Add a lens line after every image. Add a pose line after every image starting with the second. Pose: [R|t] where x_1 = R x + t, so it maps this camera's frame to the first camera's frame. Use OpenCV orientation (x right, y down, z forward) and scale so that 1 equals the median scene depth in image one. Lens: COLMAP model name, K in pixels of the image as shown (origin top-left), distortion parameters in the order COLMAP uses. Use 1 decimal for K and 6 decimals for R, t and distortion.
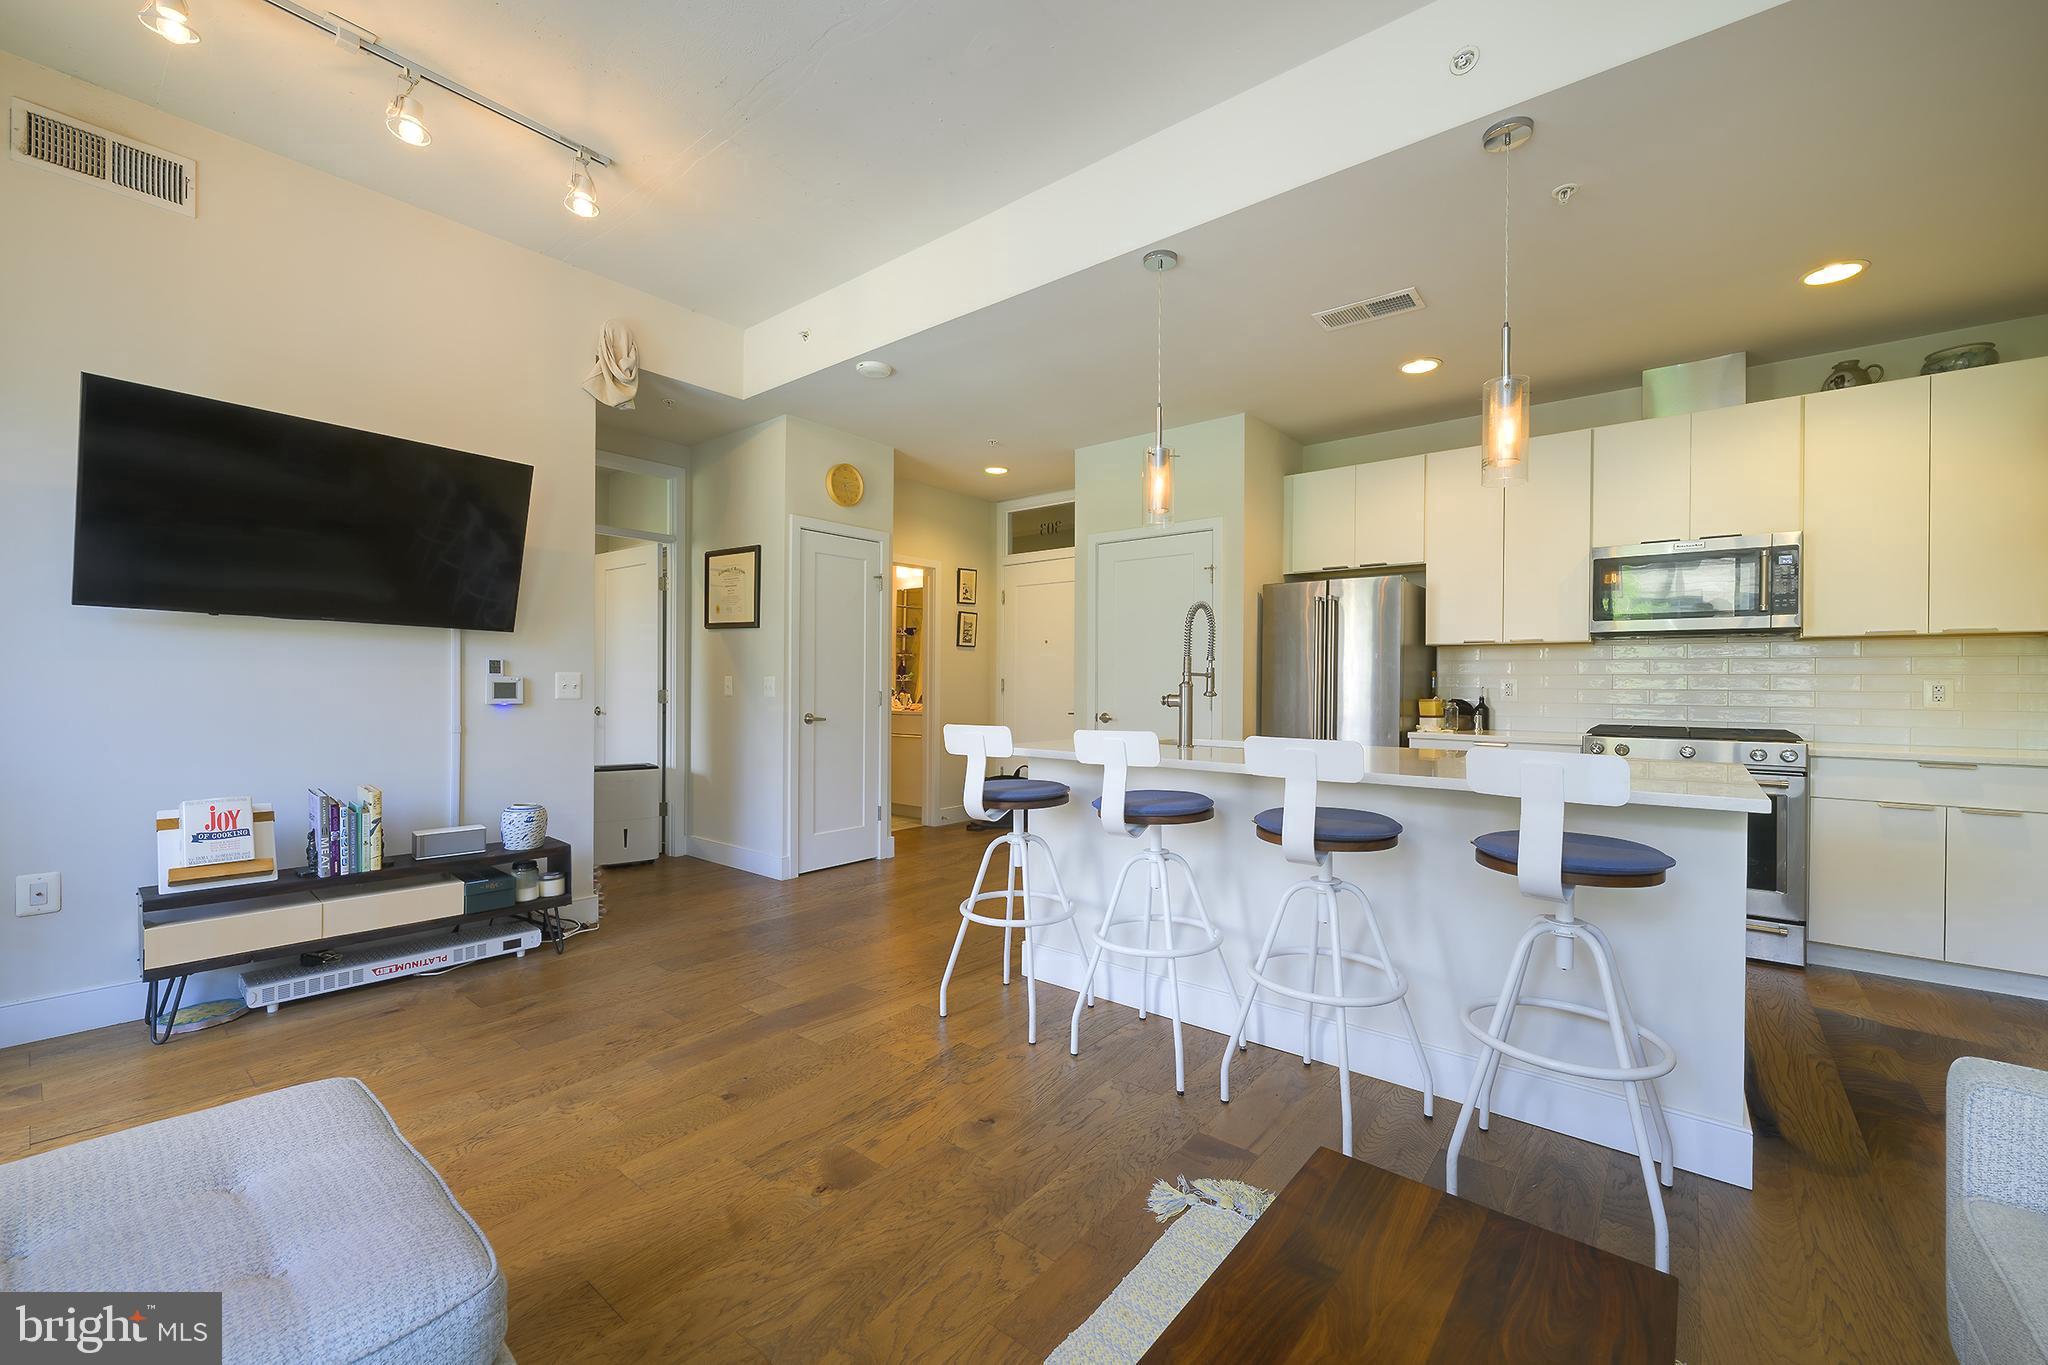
lens RADIAL K [[817.2, 0, 1031.4], [0, 817.2, 686.7], [0, 0, 1]] dist [-0.001973, -0.000251]
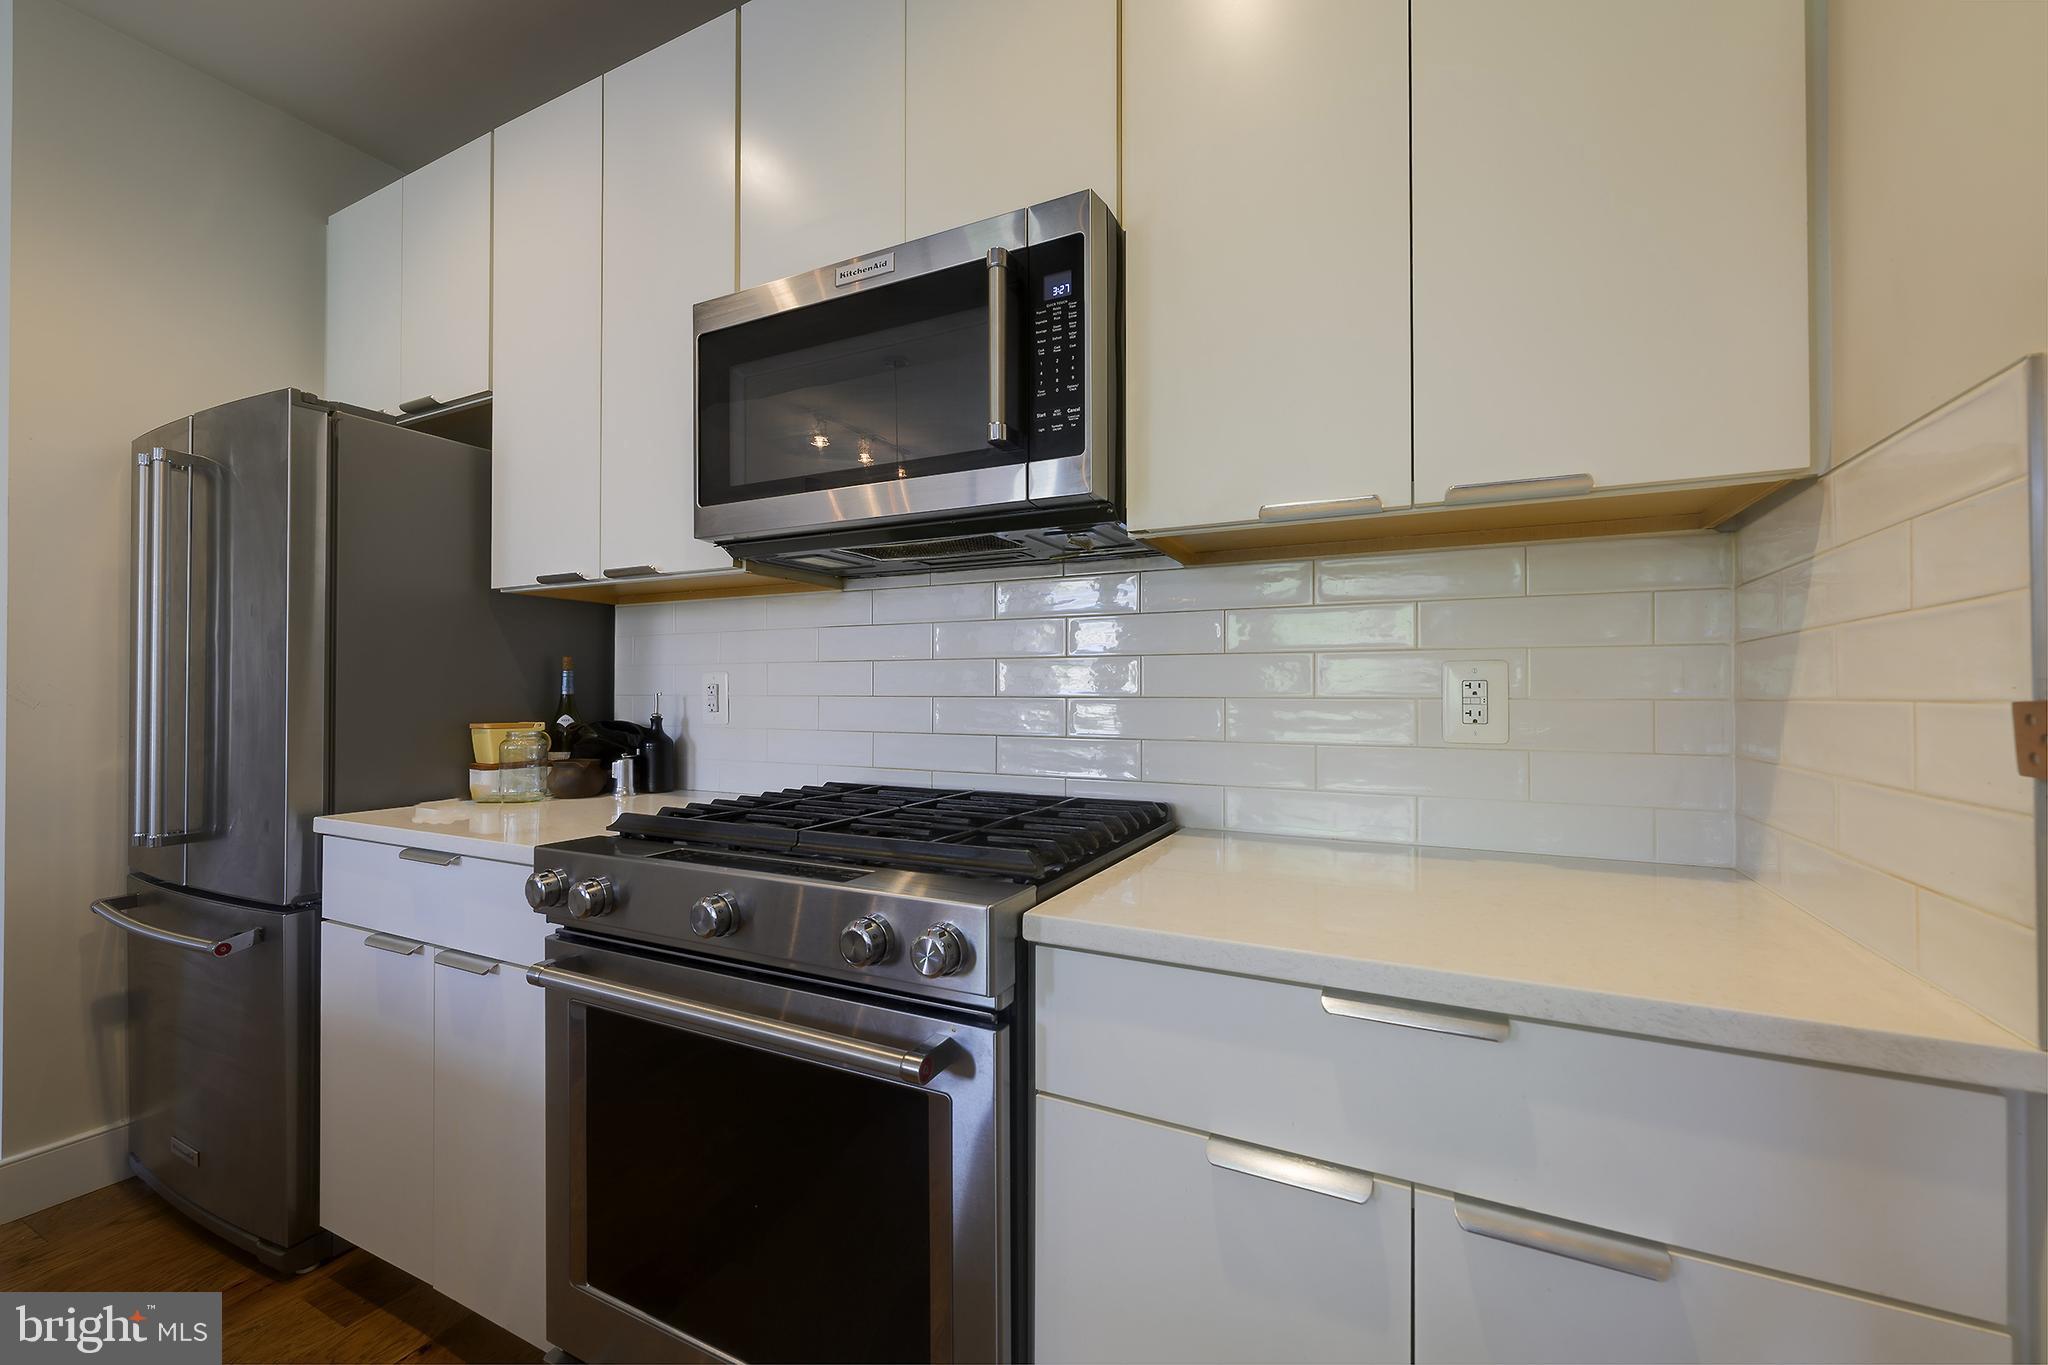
lens RADIAL K [[806.4, 0, 1030.4], [0, 806.4, 686.6], [0, 0, 1]] dist [-0.002122, -0.000173]
pose [[0.974917, -0.001646, 0.222564, 1.054301], [0.004184, 0.999931, -0.010935, 0.004788], [-0.222531, 0.011592, 0.974857, 0.873373]]
